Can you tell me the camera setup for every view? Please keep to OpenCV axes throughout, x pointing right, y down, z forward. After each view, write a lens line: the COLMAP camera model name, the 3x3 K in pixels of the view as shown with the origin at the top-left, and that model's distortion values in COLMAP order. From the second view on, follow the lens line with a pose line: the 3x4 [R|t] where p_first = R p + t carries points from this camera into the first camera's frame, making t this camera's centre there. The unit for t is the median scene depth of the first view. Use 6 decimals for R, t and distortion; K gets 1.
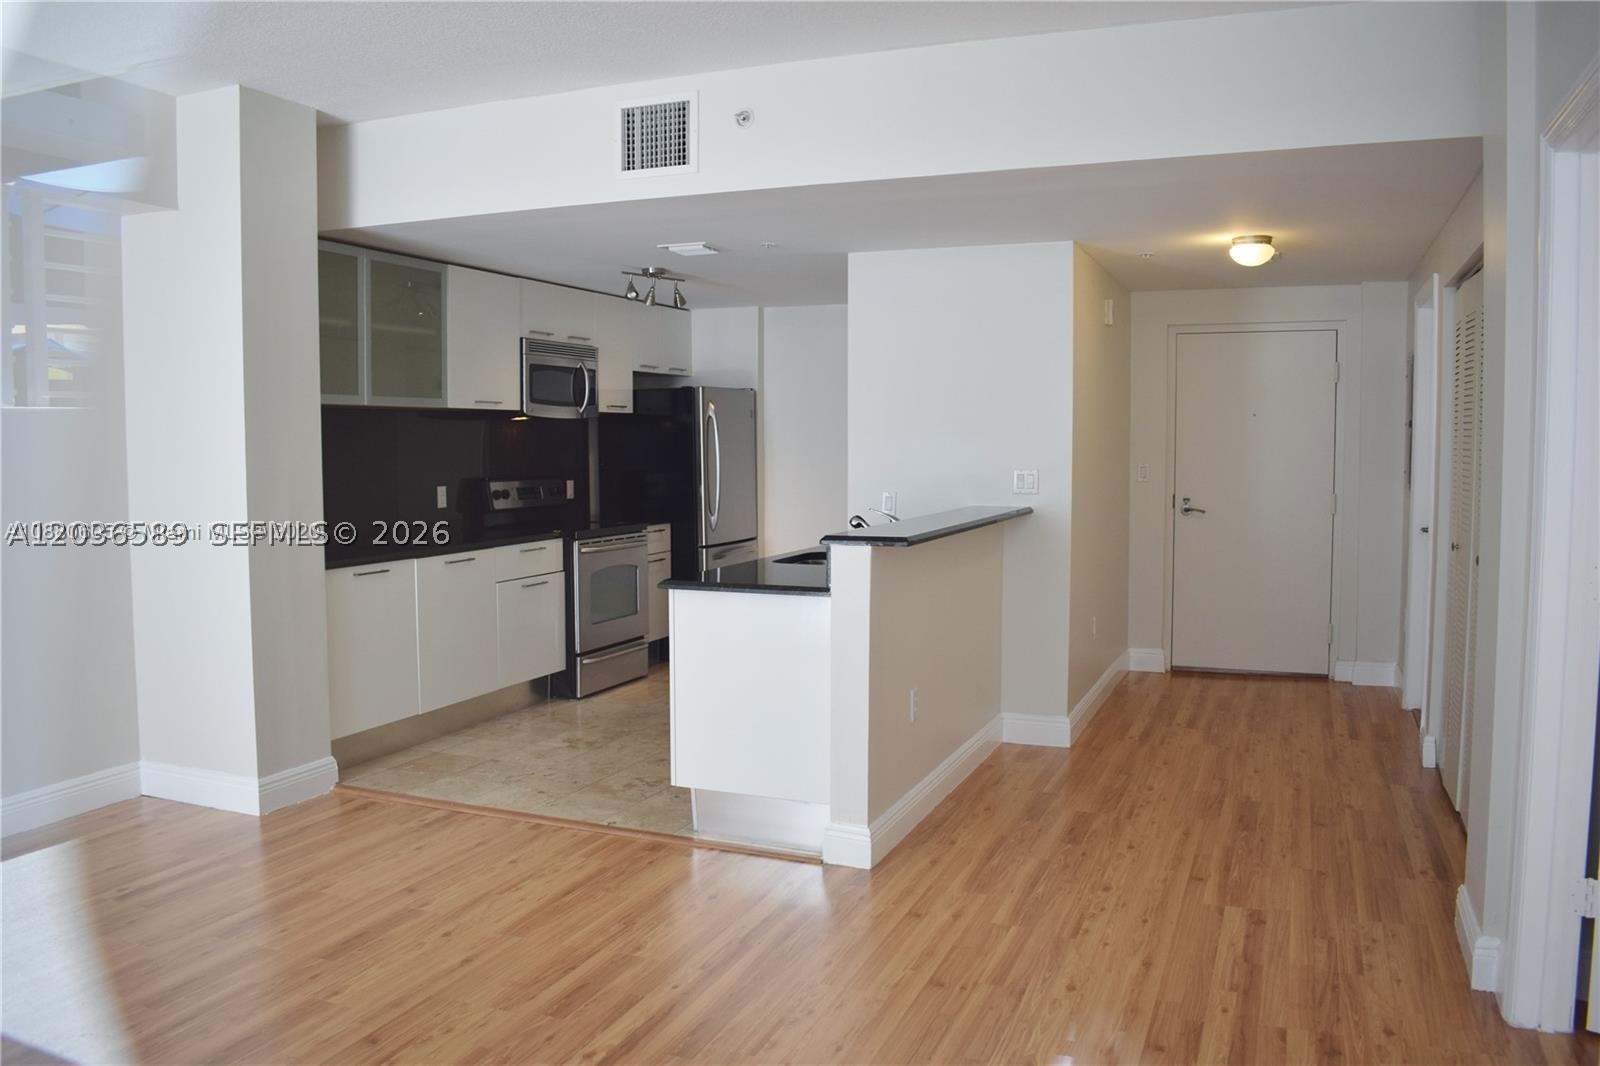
lens RADIAL K [[1265.6, 0, 806.1], [0, 1265.6, 541.0], [0, 0, 1]] dist [-0.103911, 0.018571]
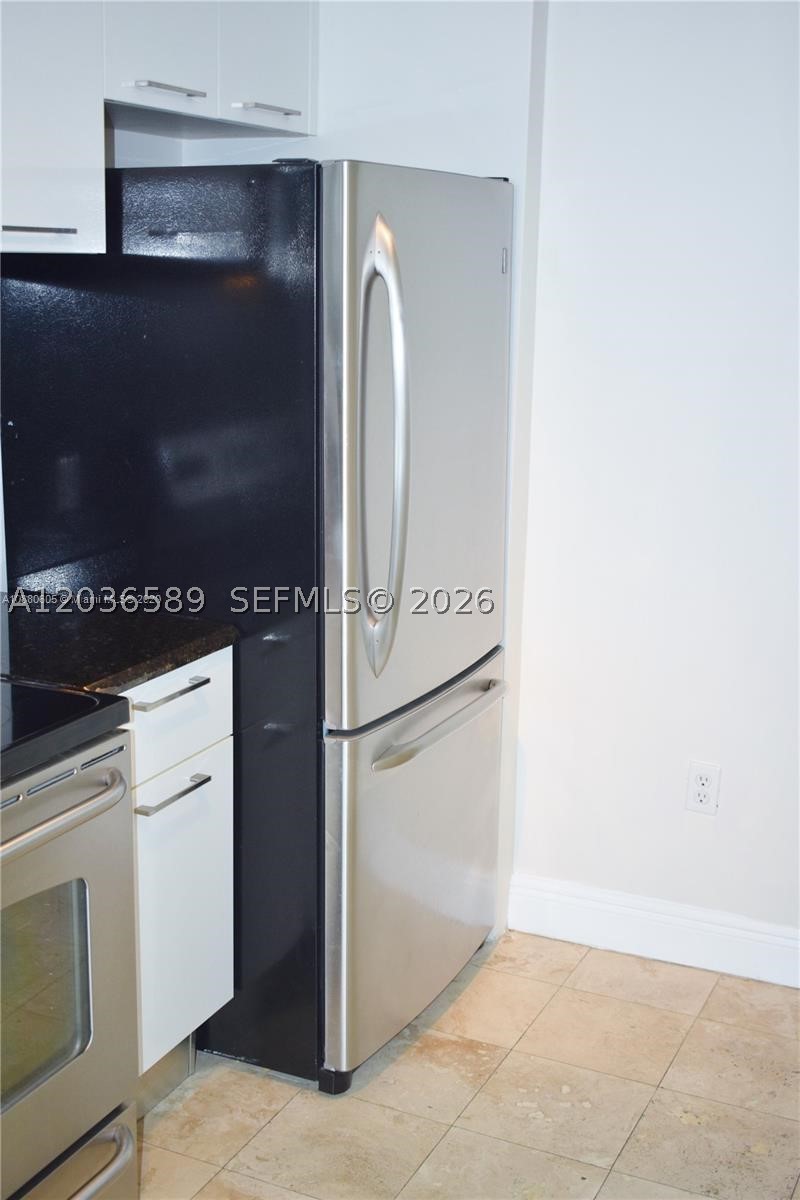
lens RADIAL K [[1463.2, 0, 404.1], [0, 1463.2, 604.3], [0, 0, 1]] dist [-0.002072, 0.000000]
pose [[0.998992, 0.030221, -0.033188, -0.066402], [-0.024684, 0.987428, 0.156128, -0.089824], [0.037489, -0.155151, 0.987179, 0.780749]]
